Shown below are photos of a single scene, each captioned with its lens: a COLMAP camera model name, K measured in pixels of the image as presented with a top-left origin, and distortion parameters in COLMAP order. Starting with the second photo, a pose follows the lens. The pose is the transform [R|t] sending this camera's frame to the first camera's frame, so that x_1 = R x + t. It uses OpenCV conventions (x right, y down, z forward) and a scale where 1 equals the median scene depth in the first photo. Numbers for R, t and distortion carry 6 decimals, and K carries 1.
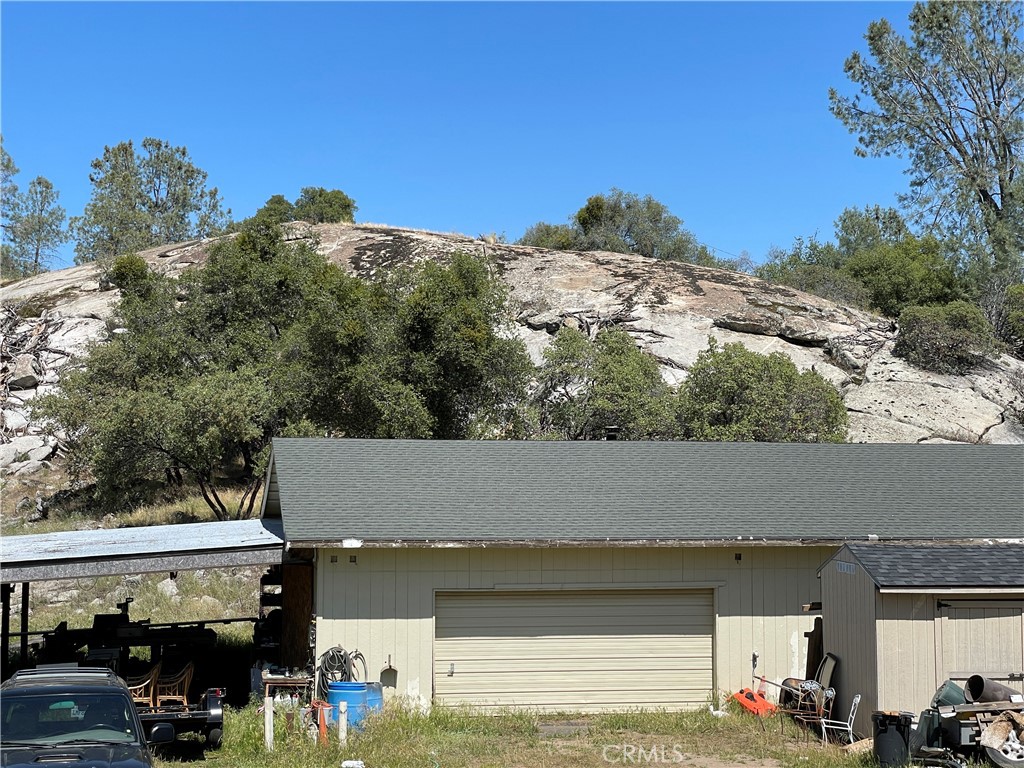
lens RADIAL K [[1664.6, 0, 512.0], [0, 1664.6, 384.0], [0, 0, 1]] dist [0.230576, -0.622238]
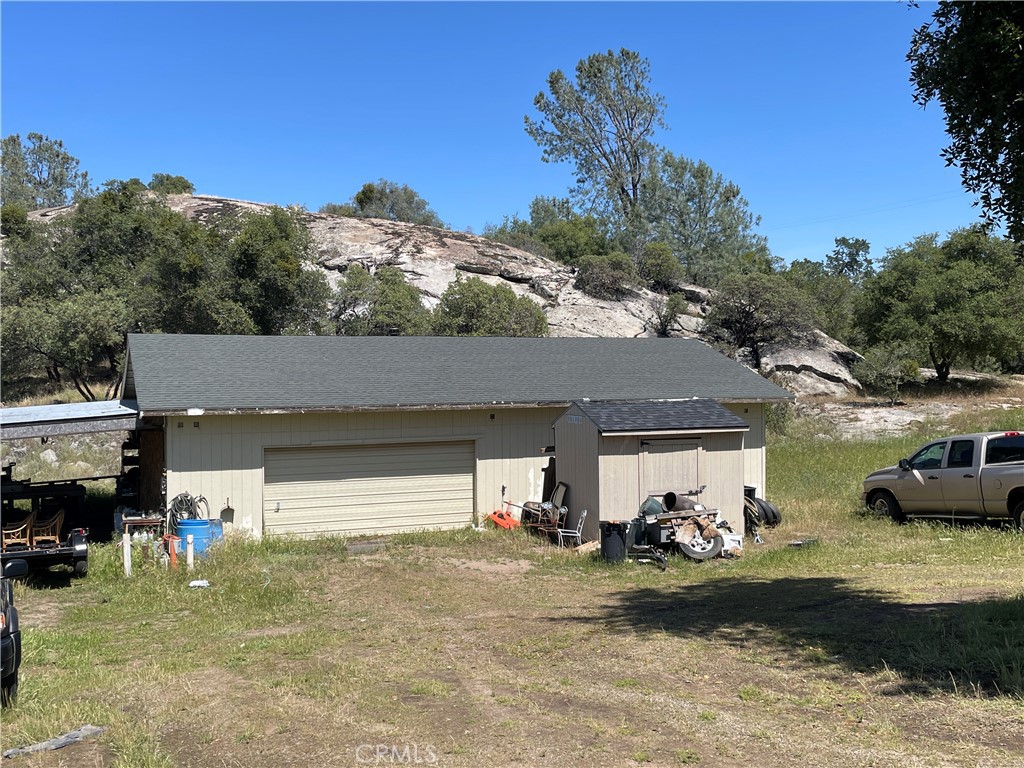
lens RADIAL K [[993.4, 0, 512.0], [0, 993.4, 384.0], [0, 0, 1]] dist [0.134076, -0.161071]
pose [[0.978280, -0.012935, 0.206886, -0.013417], [0.003769, 0.998996, 0.044636, 0.030469], [-0.207255, -0.042887, 0.977346, 0.151889]]
